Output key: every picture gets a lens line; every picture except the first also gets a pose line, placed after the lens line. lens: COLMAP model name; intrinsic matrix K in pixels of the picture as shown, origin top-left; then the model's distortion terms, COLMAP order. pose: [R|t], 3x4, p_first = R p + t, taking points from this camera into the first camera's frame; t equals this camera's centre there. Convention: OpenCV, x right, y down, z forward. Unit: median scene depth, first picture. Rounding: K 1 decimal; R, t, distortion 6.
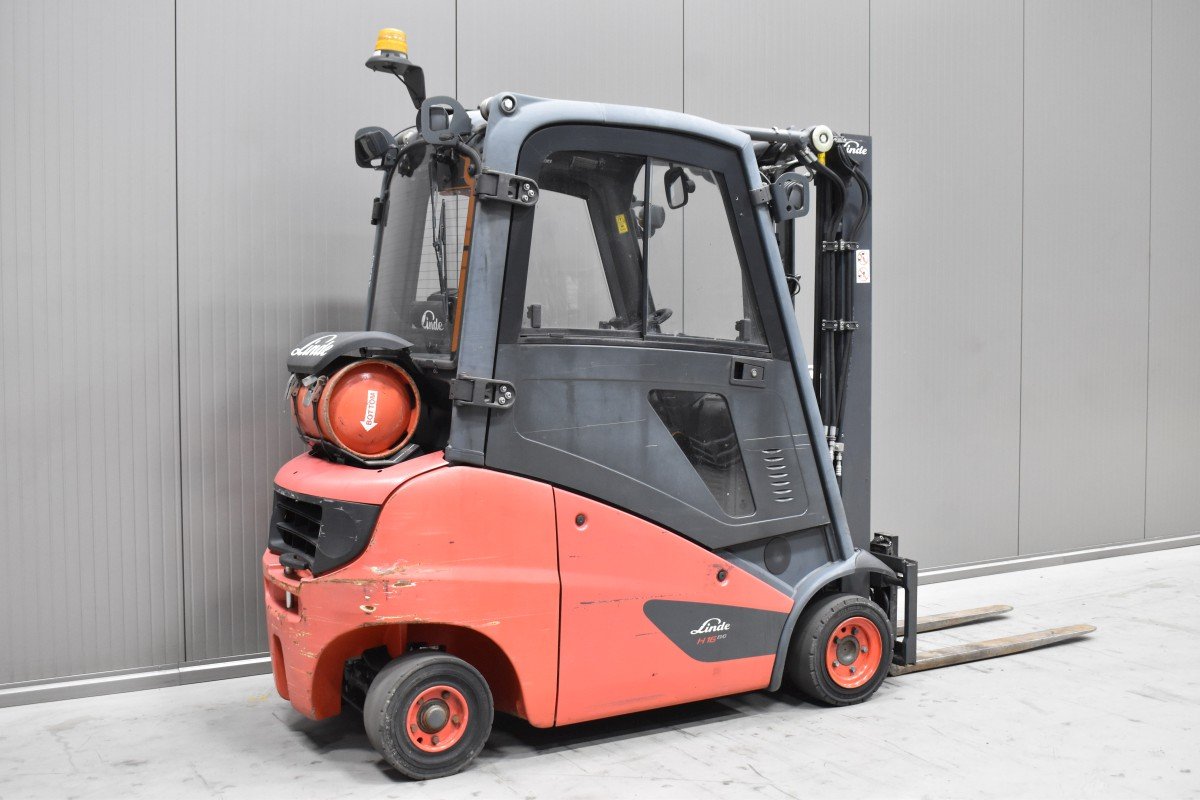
lens RADIAL K [[1269.2, 0, 600.9], [0, 1269.2, 403.5], [0, 0, 1]] dist [-0.064445, 0.000000]
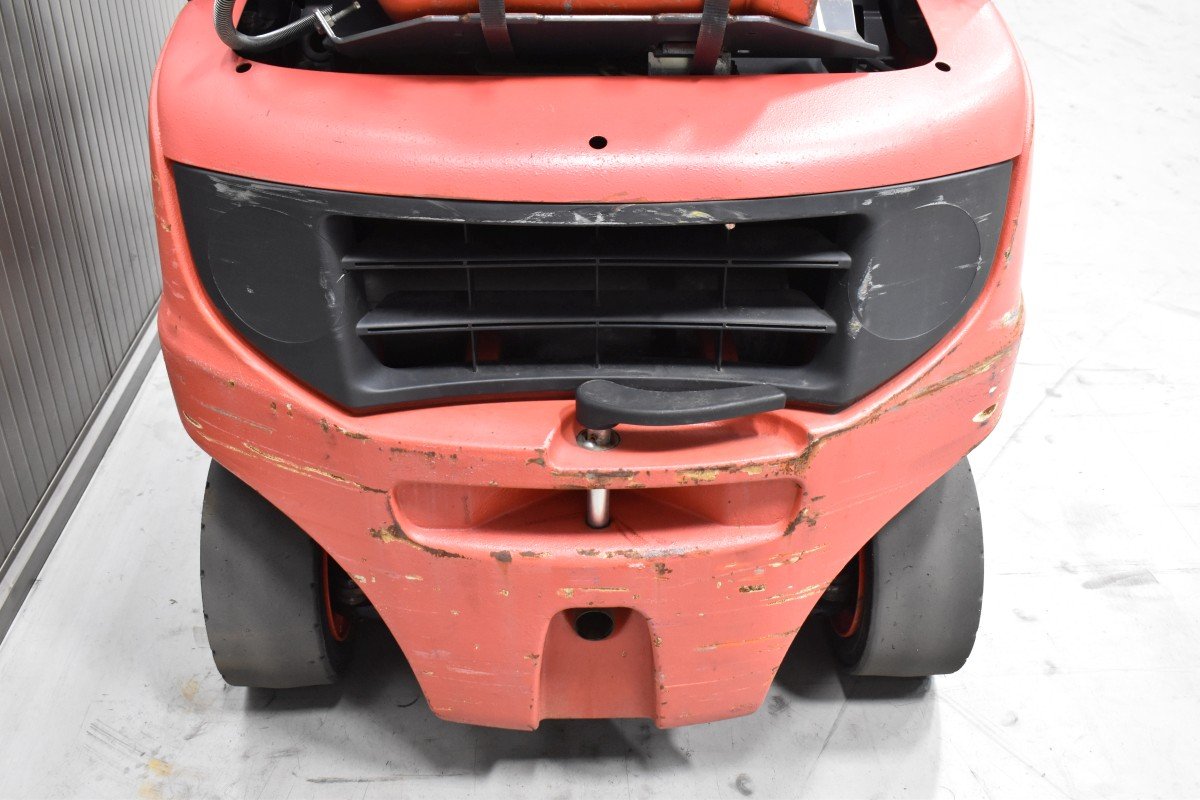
lens RADIAL K [[1244.4, 0, 603.4], [0, 1244.4, 400.5], [0, 0, 1]] dist [-0.070534, 0.000000]
pose [[0.466603, -0.453720, 0.759223, -0.489265], [0.041516, 0.868686, 0.493621, -0.037143], [-0.883492, -0.198805, 0.424168, 0.855844]]
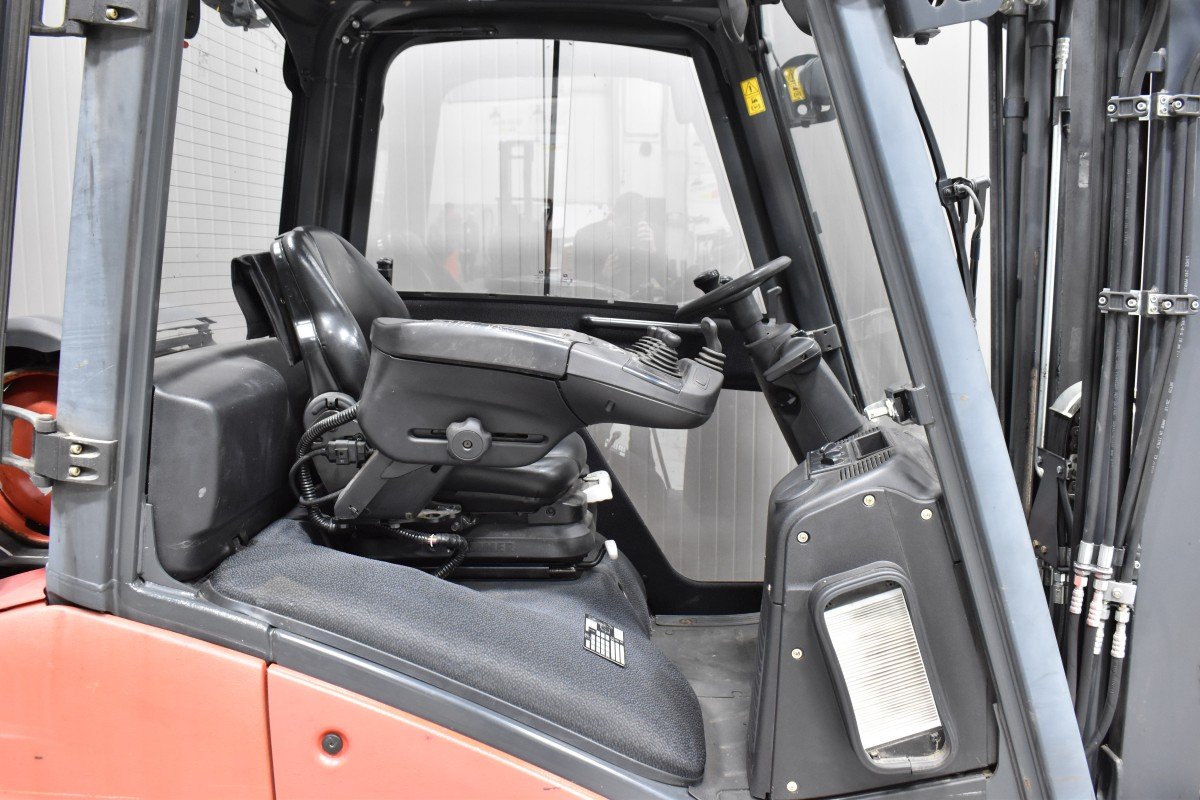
lens RADIAL K [[1018.5, 0, 597.6], [0, 1018.5, 393.6], [0, 0, 1]] dist [-0.093007, 0.016314]
pose [[0.858560, 0.069827, -0.507936, 0.232651], [-0.026504, 0.995402, 0.092040, -0.066425], [0.512028, -0.065560, 0.856463, 0.733034]]
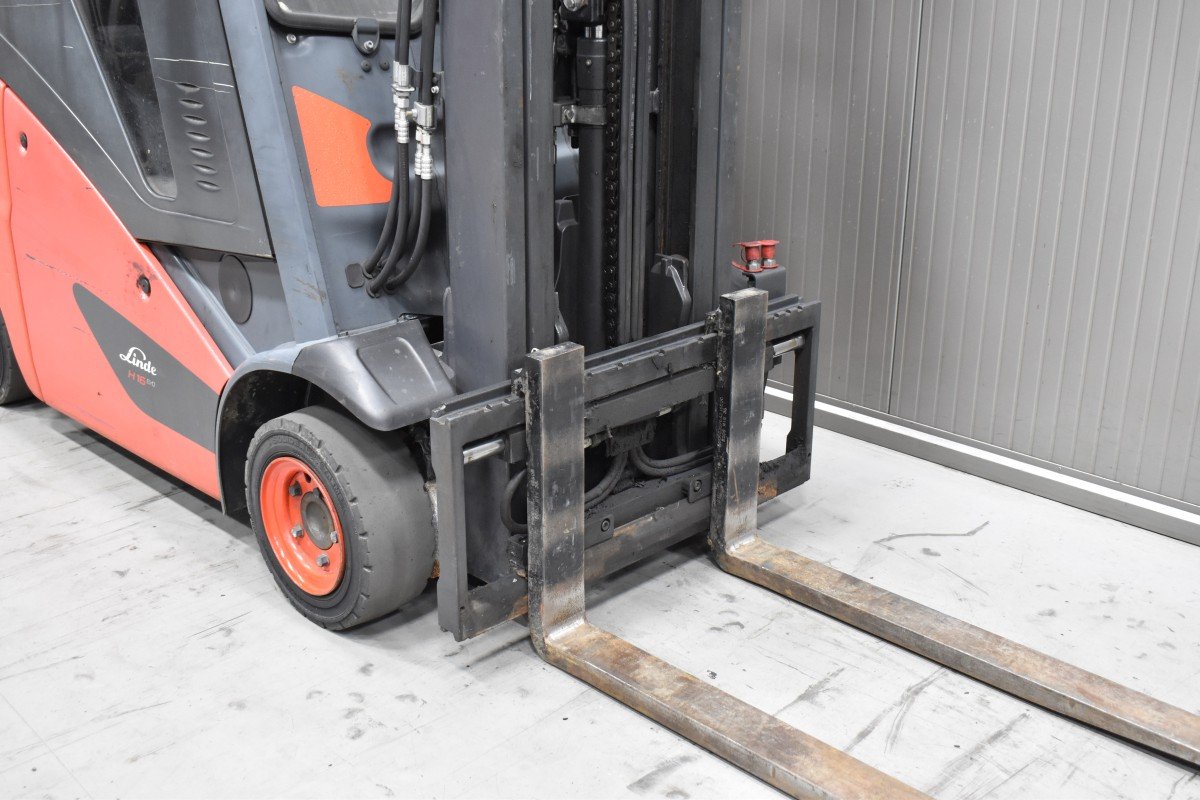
lens RADIAL K [[1333.6, 0, 597.3], [0, 1333.6, 388.8], [0, 0, 1]] dist [-0.052472, 0.000000]
pose [[0.265756, 0.326542, -0.907052, 0.764441], [-0.059417, 0.944646, 0.322667, -0.033294], [0.962207, -0.031856, 0.270448, 1.078261]]
